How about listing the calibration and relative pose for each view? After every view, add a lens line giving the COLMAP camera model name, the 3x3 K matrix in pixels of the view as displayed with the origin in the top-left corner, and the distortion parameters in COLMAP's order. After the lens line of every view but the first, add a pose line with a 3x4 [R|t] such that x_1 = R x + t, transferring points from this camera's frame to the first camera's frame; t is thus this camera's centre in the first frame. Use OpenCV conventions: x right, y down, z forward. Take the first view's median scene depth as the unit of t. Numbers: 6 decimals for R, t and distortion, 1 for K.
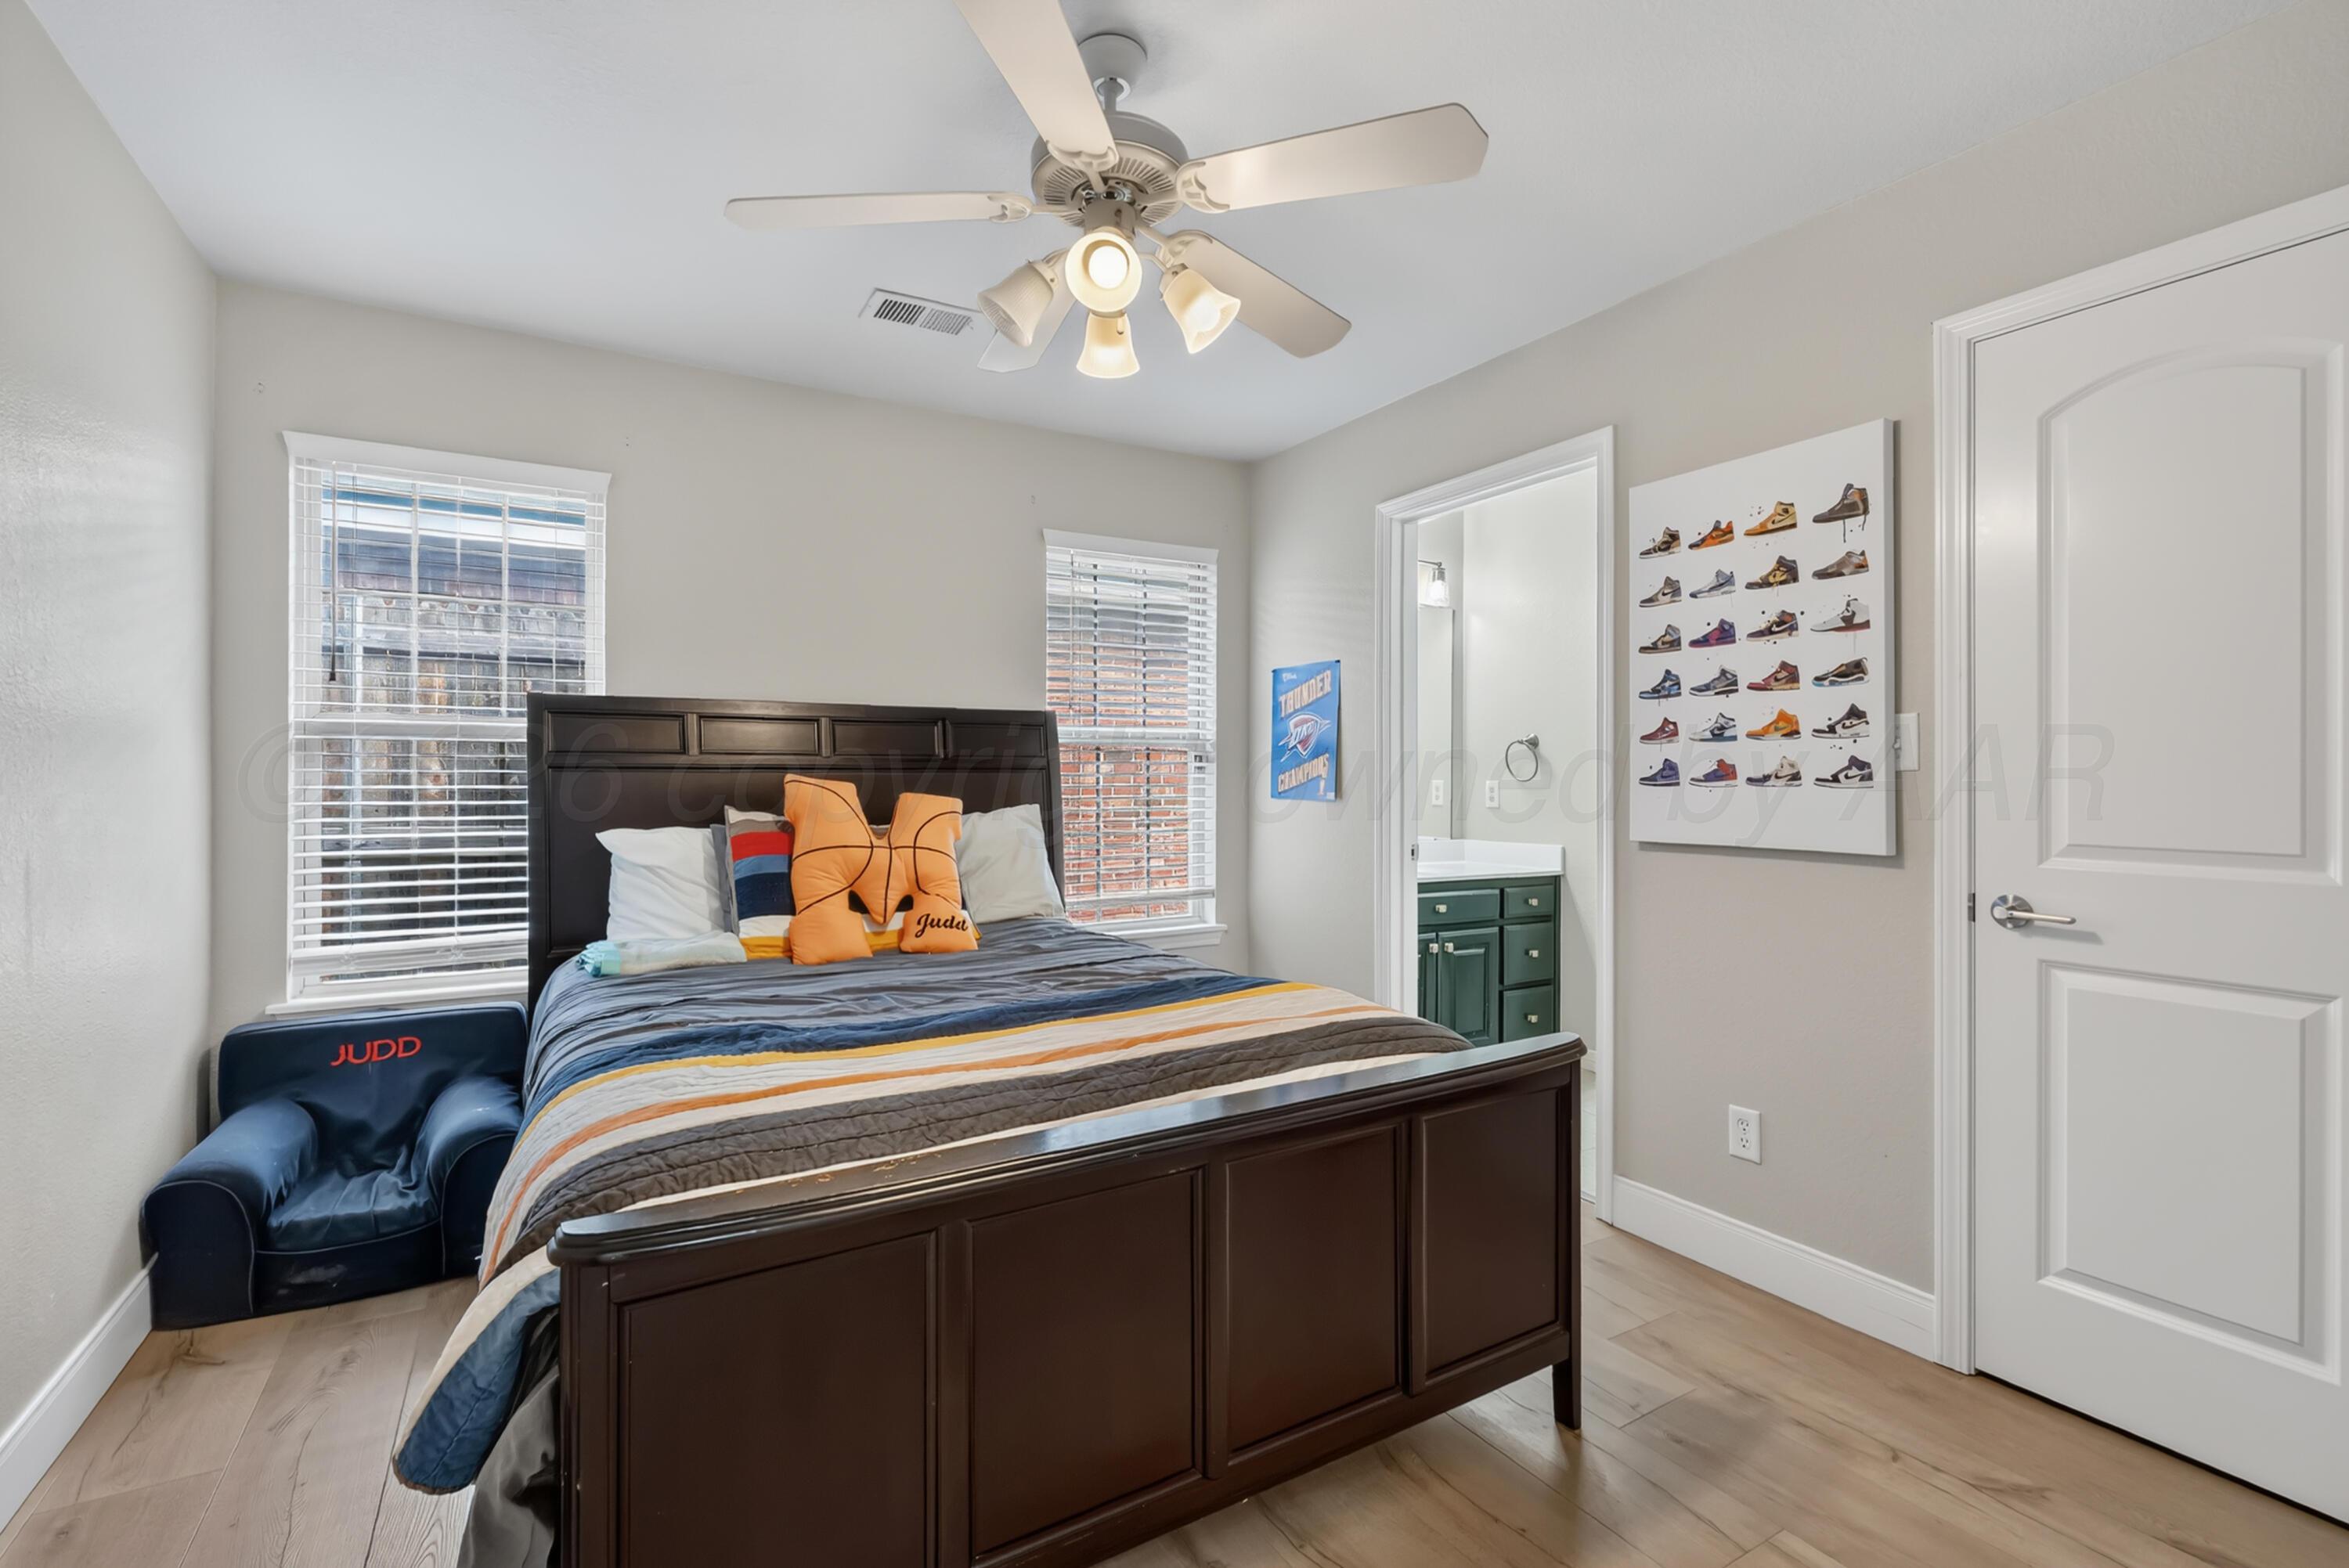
lens RADIAL K [[1054.4, 0, 1174.5], [0, 1054.4, 784.0], [0, 0, 1]] dist [-0.001083, 0.000395]
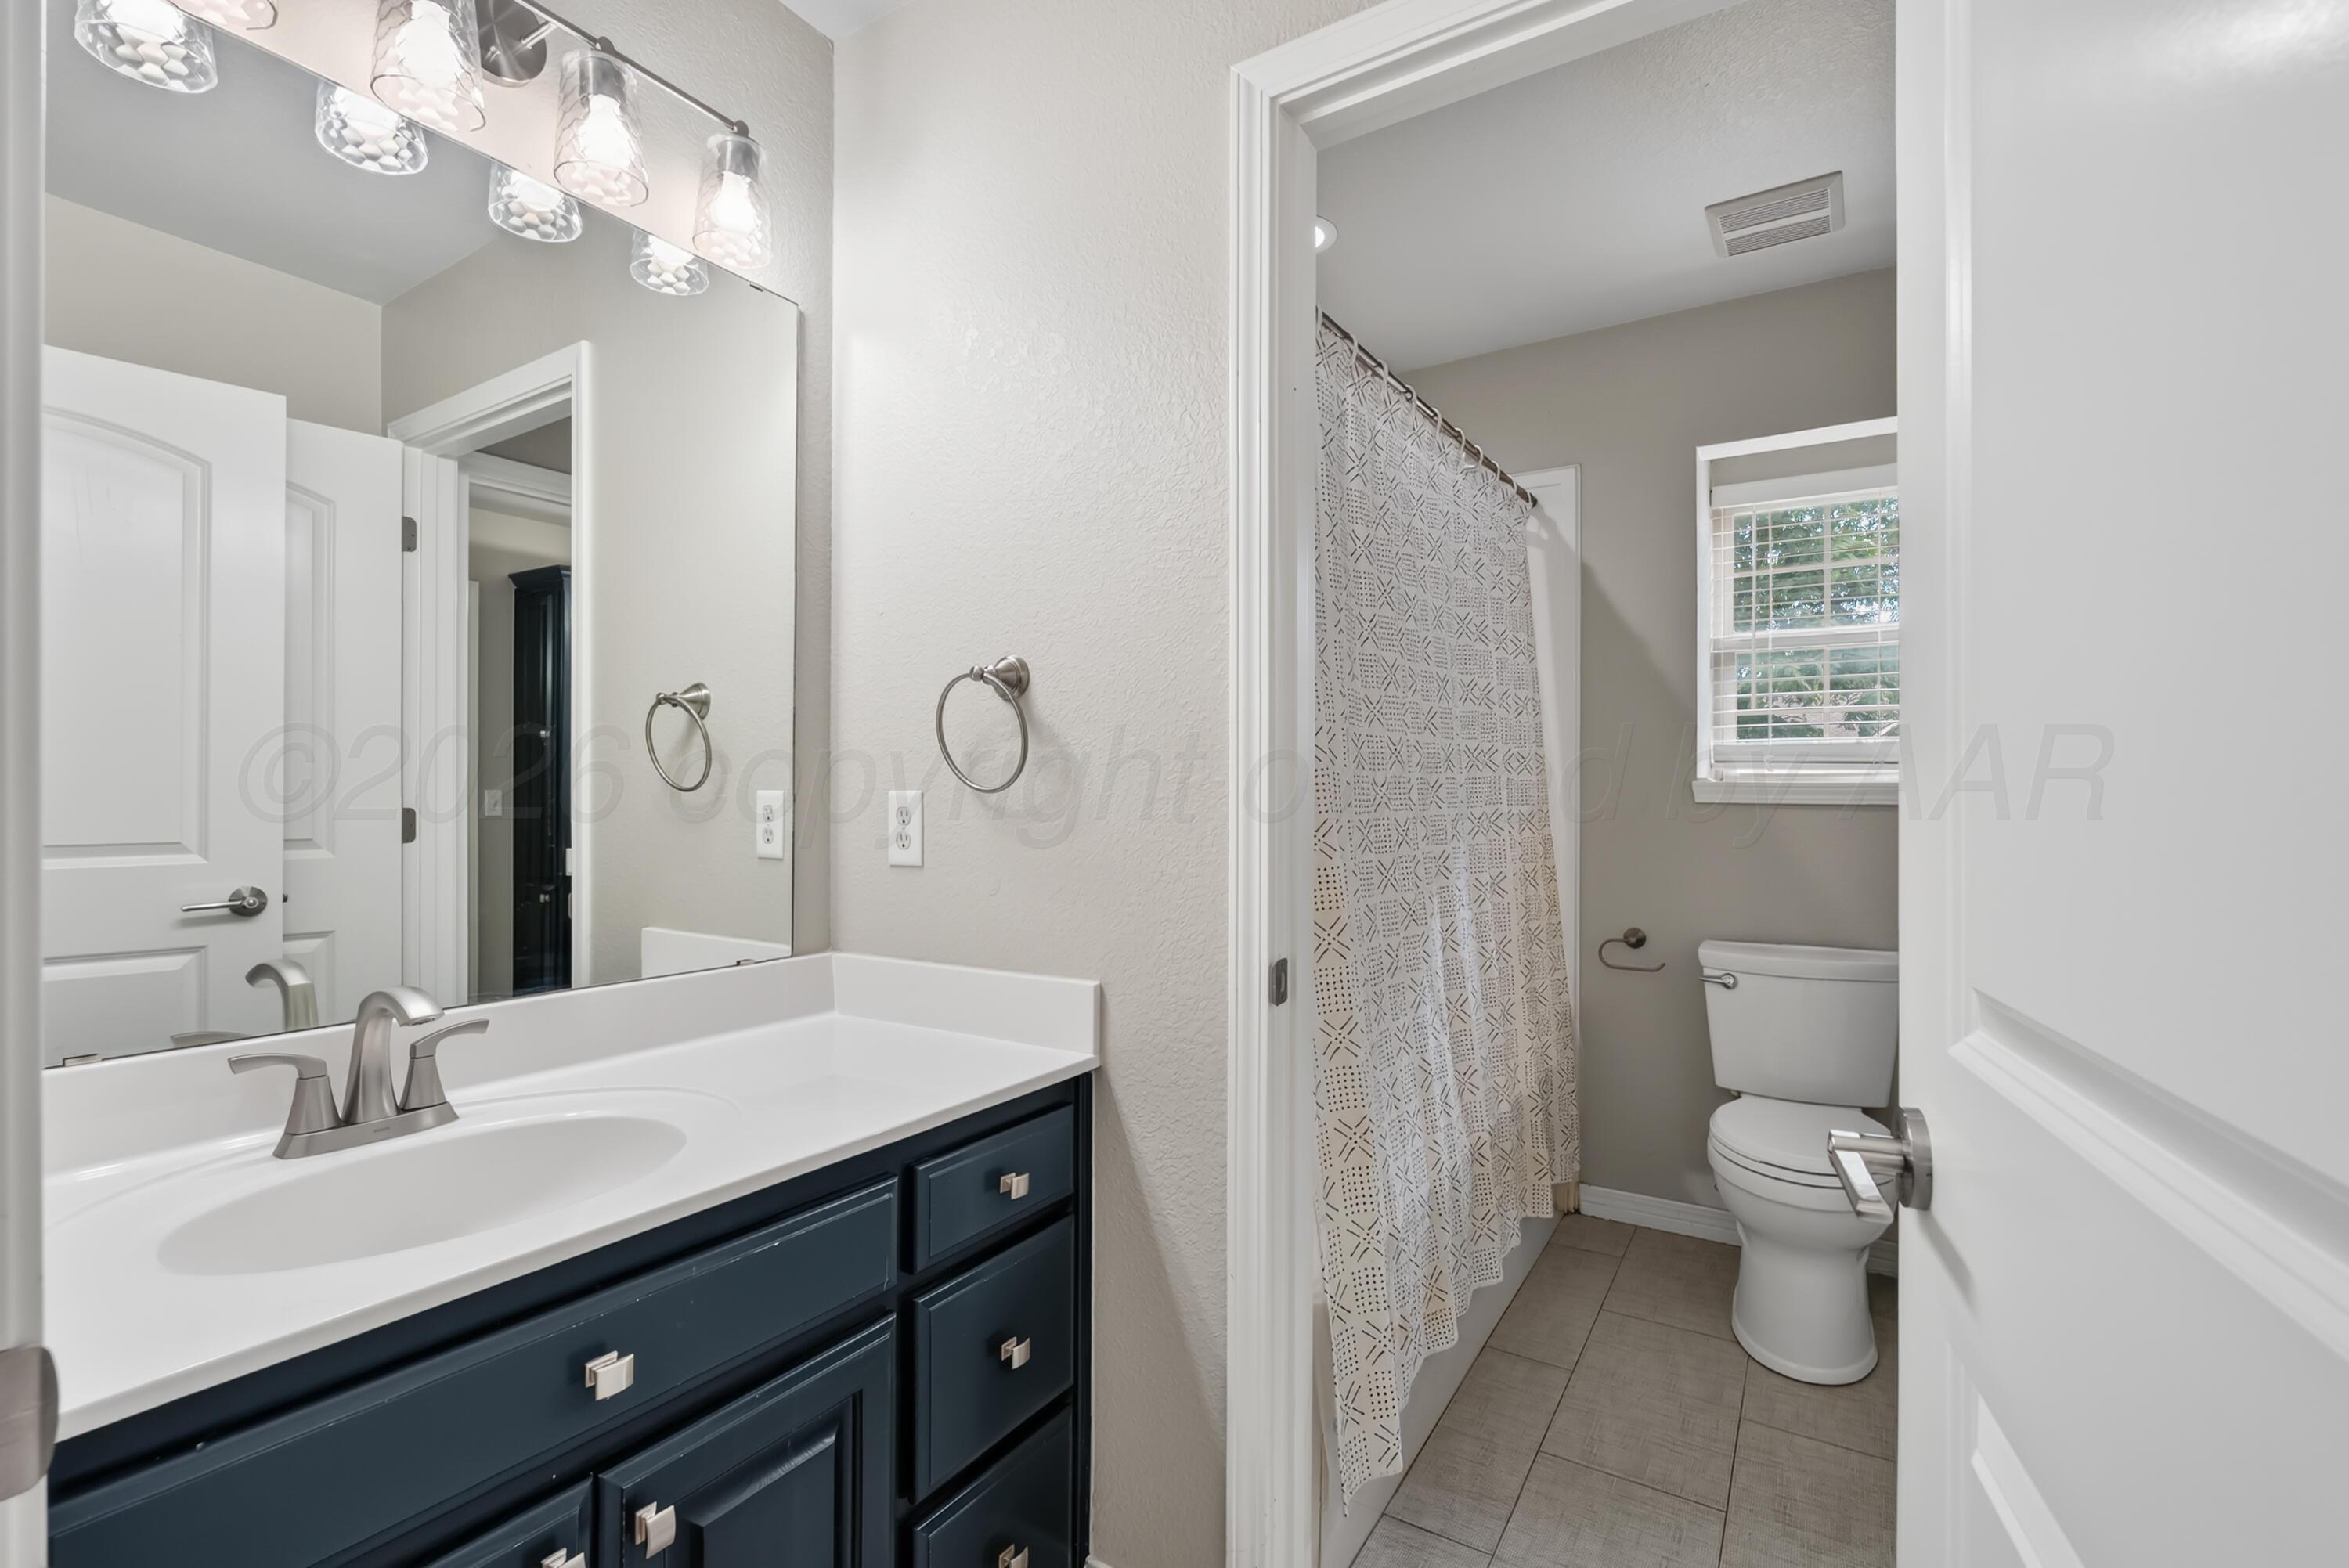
lens RADIAL K [[1054.4, 0, 1174.5], [0, 1054.4, 784.0], [0, 0, 1]] dist [-0.001083, 0.000395]
pose [[0.889224, 0.004556, 0.457450, 0.237170], [0.000208, 0.999946, -0.010363, -0.001201], [-0.457472, 0.009310, 0.889175, 0.693673]]
